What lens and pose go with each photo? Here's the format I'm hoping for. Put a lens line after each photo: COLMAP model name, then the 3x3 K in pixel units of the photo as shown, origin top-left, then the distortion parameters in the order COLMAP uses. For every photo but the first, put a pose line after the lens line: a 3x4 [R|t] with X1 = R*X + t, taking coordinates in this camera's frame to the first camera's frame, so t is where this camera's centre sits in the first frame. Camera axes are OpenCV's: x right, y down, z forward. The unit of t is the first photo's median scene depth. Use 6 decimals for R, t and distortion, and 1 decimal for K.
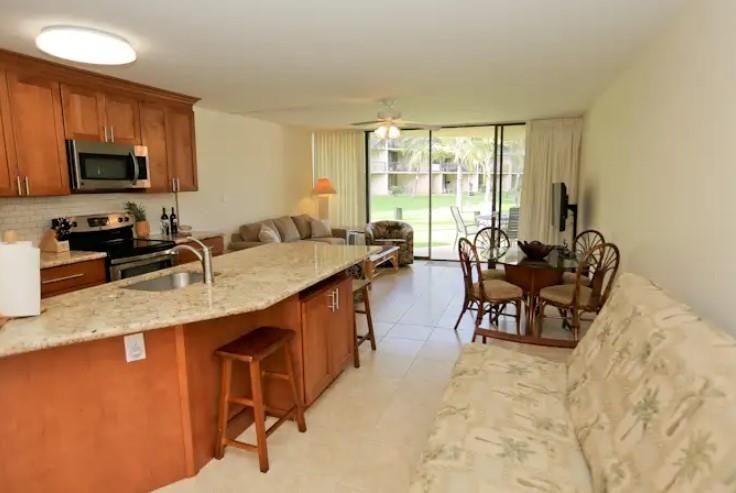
lens RADIAL K [[434.1, 0, 368.0], [0, 434.1, 246.5], [0, 0, 1]] dist [-0.083306, 0.079672]
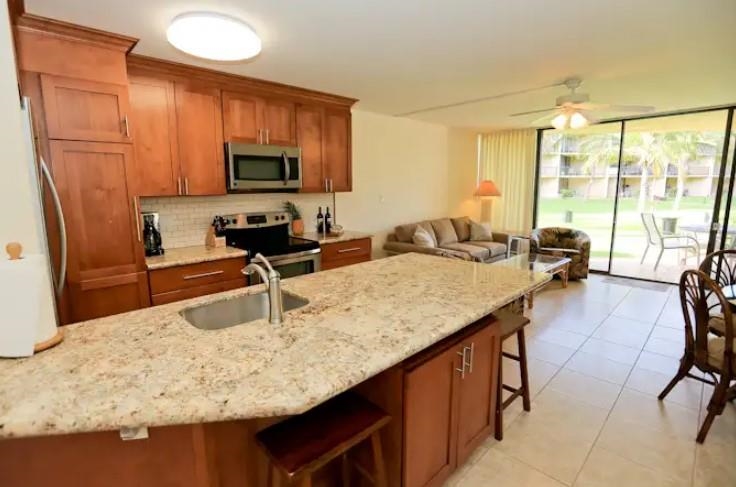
lens RADIAL K [[353.5, 0, 358.6], [0, 353.5, 243.2], [0, 0, 1]] dist [-0.030578, 0.000936]
pose [[0.892818, 0.071120, -0.444768, 0.001066], [-0.064730, 0.997465, 0.029561, -0.034429], [0.445743, 0.002398, 0.895158, 0.261337]]
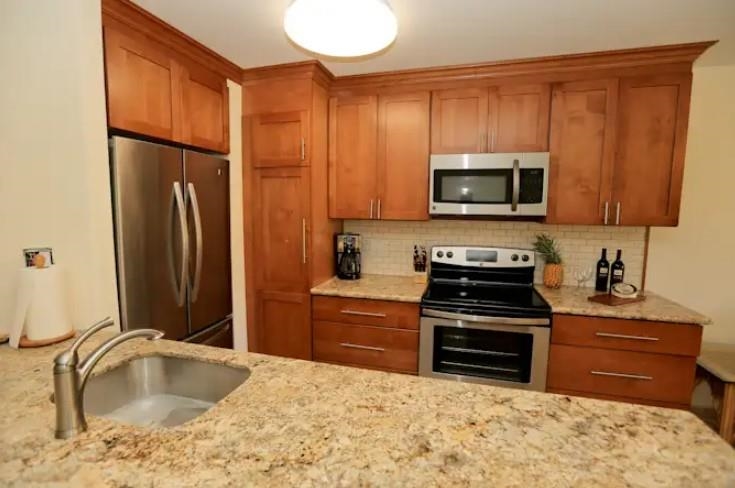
lens RADIAL K [[343.1, 0, 367.5], [0, 343.1, 244.0], [0, 0, 1]] dist [-0.038637, 0.011154]
pose [[0.069262, 0.113829, -0.991083, -0.013835], [-0.156183, 0.982455, 0.101923, -0.093392], [0.985297, 0.147731, 0.085825, 0.611379]]
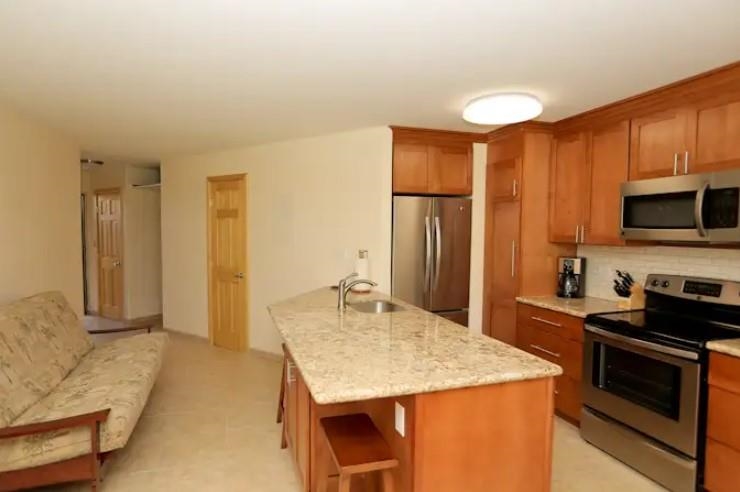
lens RADIAL K [[421.5, 0, 358.5], [0, 421.5, 251.3], [0, 0, 1]] dist [-0.058750, 0.050125]
pose [[-0.798365, 0.036698, -0.601054, 0.178131], [-0.087485, 0.980483, 0.176068, -0.155980], [0.595785, 0.193150, -0.779573, 0.986755]]
